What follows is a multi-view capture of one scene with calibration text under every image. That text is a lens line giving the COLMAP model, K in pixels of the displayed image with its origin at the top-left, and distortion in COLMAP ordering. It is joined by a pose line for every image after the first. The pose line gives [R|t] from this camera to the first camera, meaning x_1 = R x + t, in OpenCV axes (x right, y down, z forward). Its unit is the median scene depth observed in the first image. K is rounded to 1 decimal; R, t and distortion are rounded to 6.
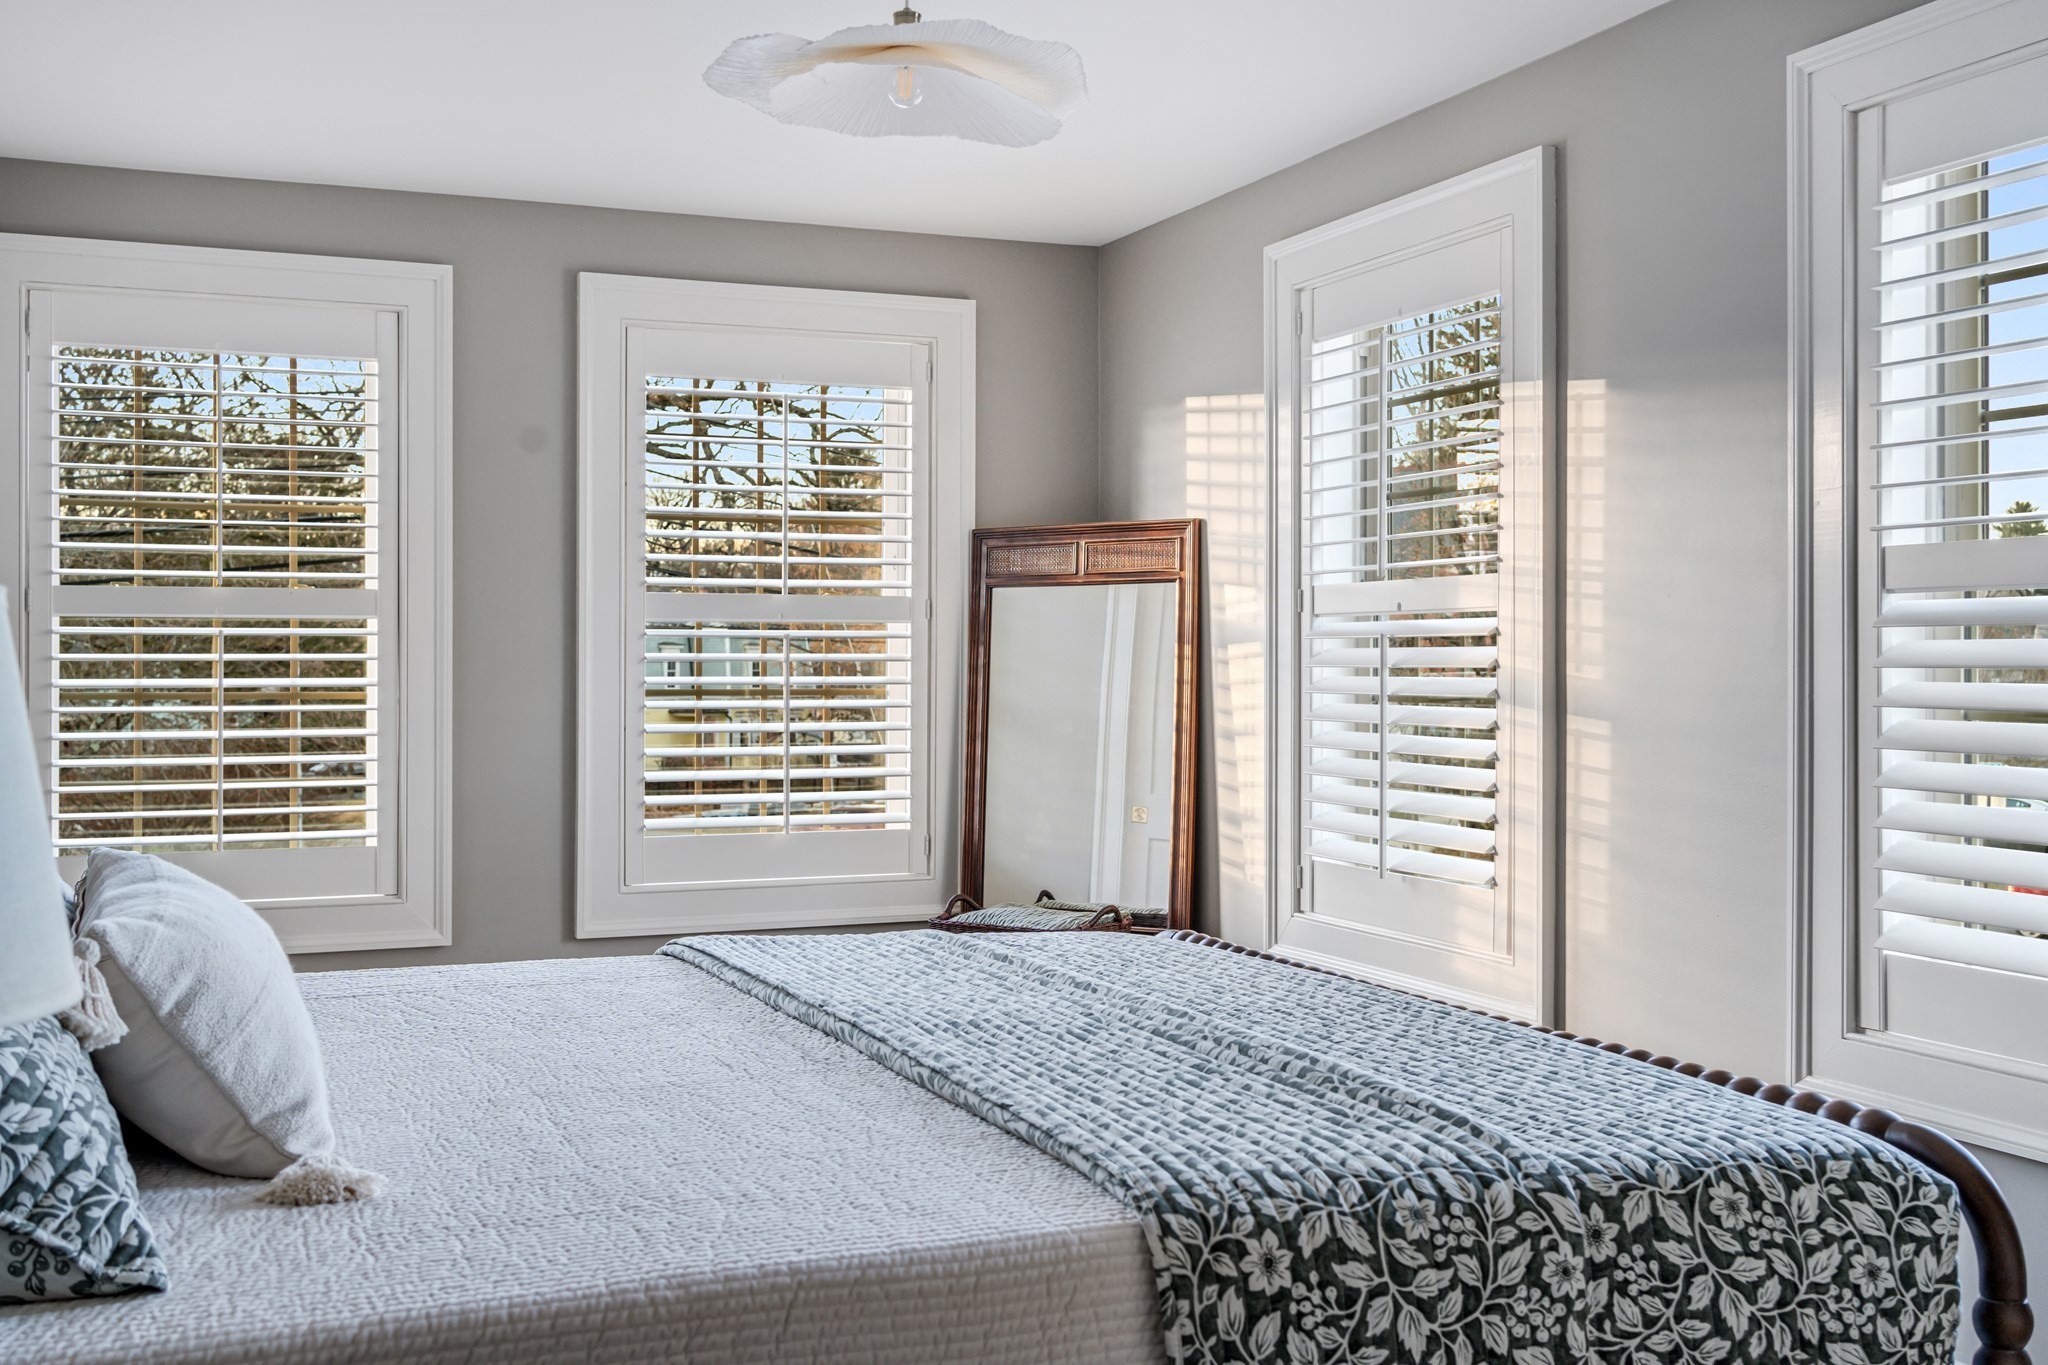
lens RADIAL K [[2104.0, 0, 1024.6], [0, 2104.0, 657.8], [0, 0, 1]] dist [-0.001318, 0.010412]
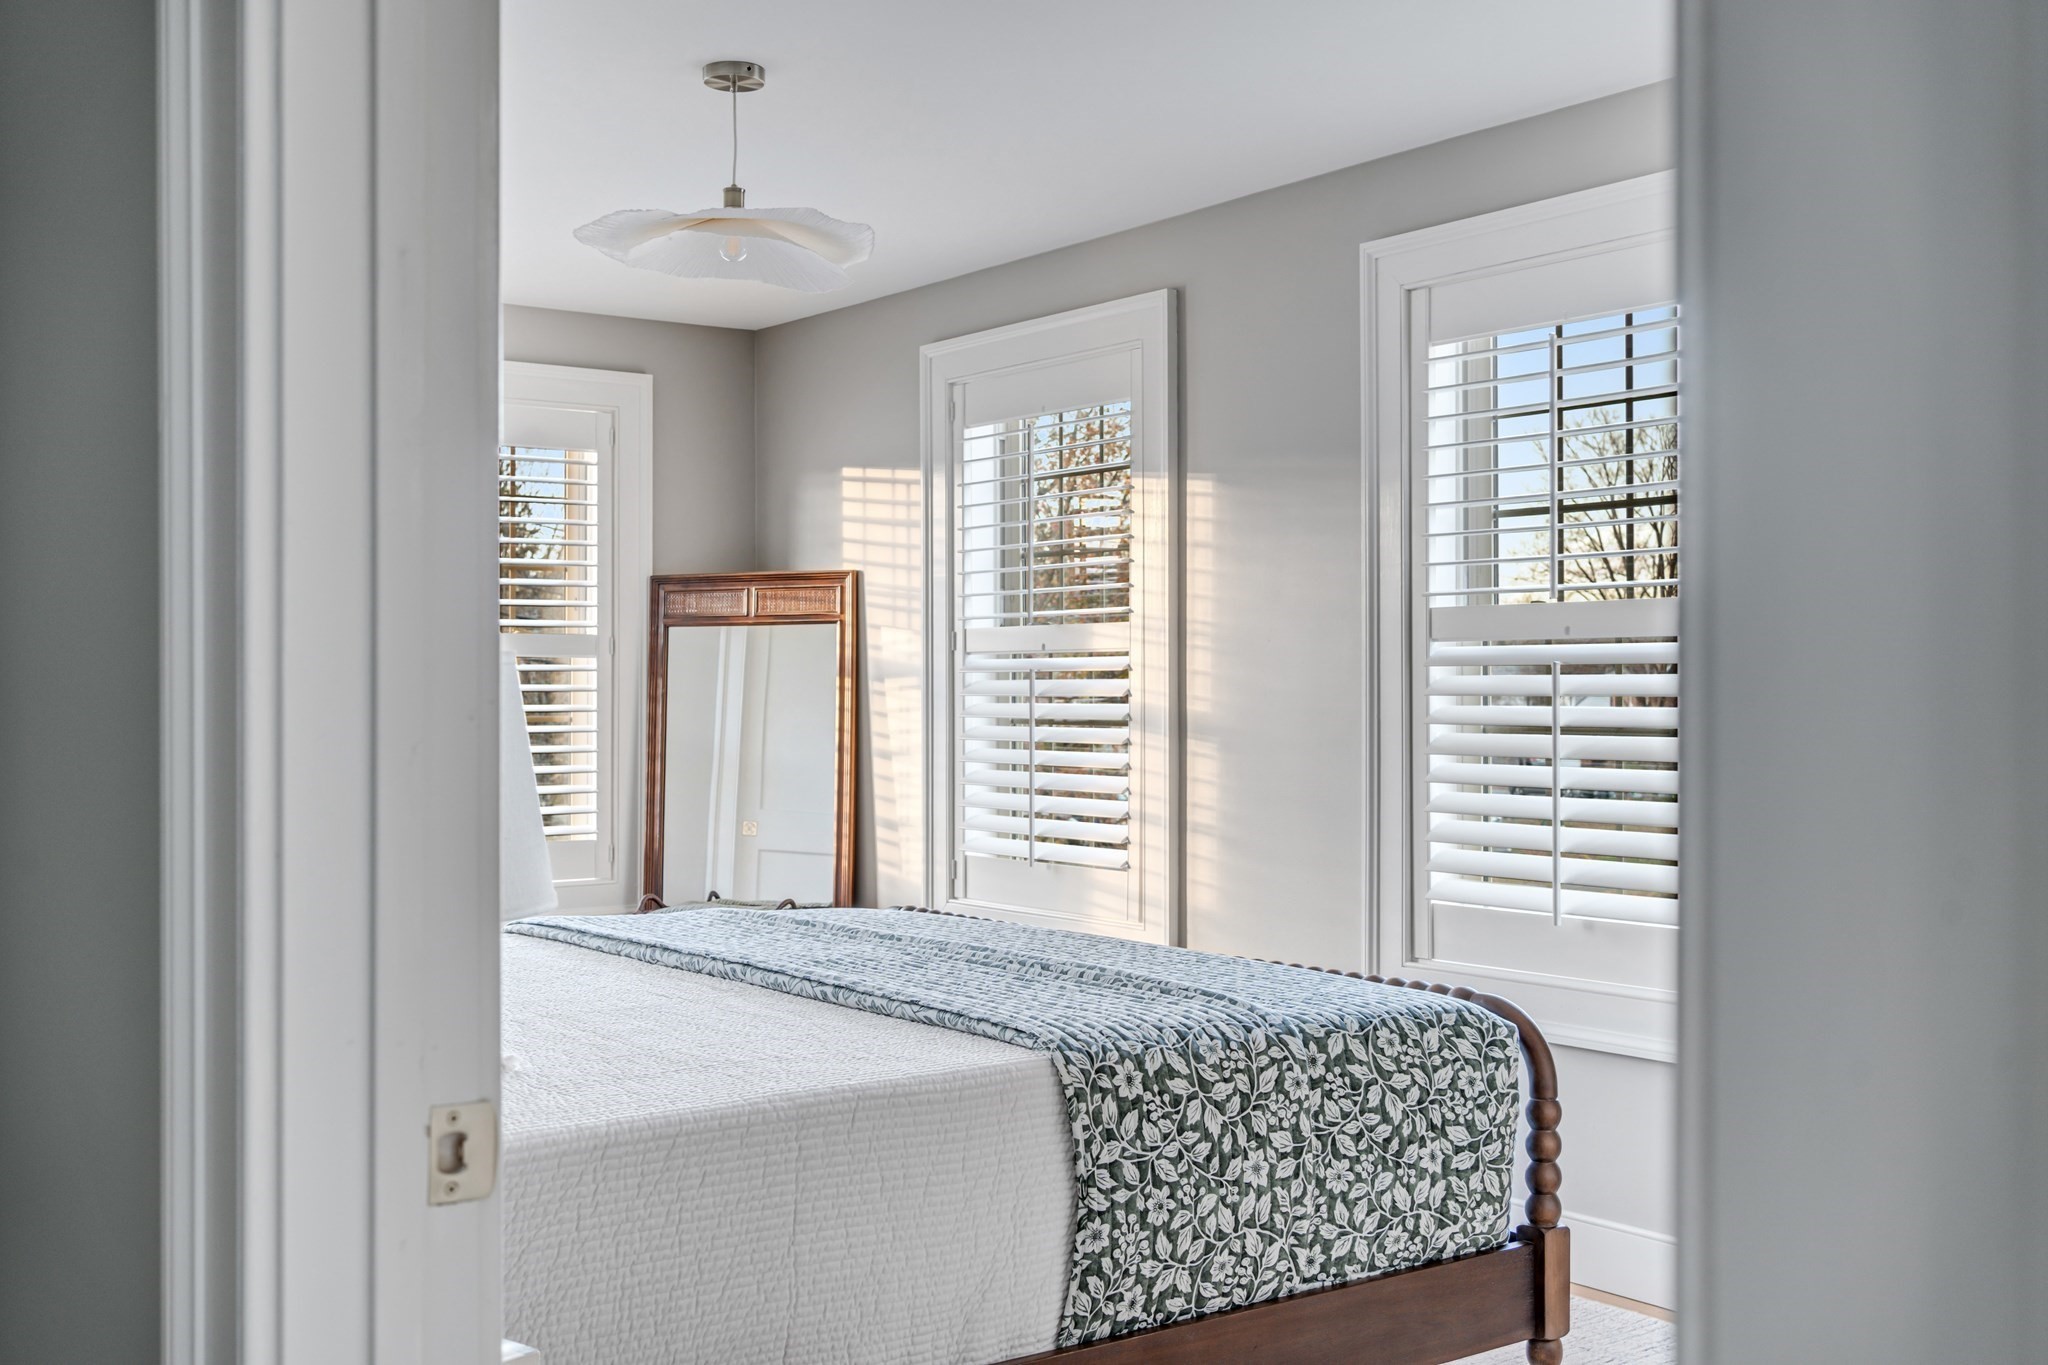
lens RADIAL K [[2095.3, 0, 1028.0], [0, 2095.3, 687.0], [0, 0, 1]] dist [-0.002055, 0.008676]
pose [[0.969195, -0.001384, 0.246290, -0.302310], [0.001270, 0.999999, 0.000621, -0.003791], [-0.246290, -0.000289, 0.969196, -0.433498]]
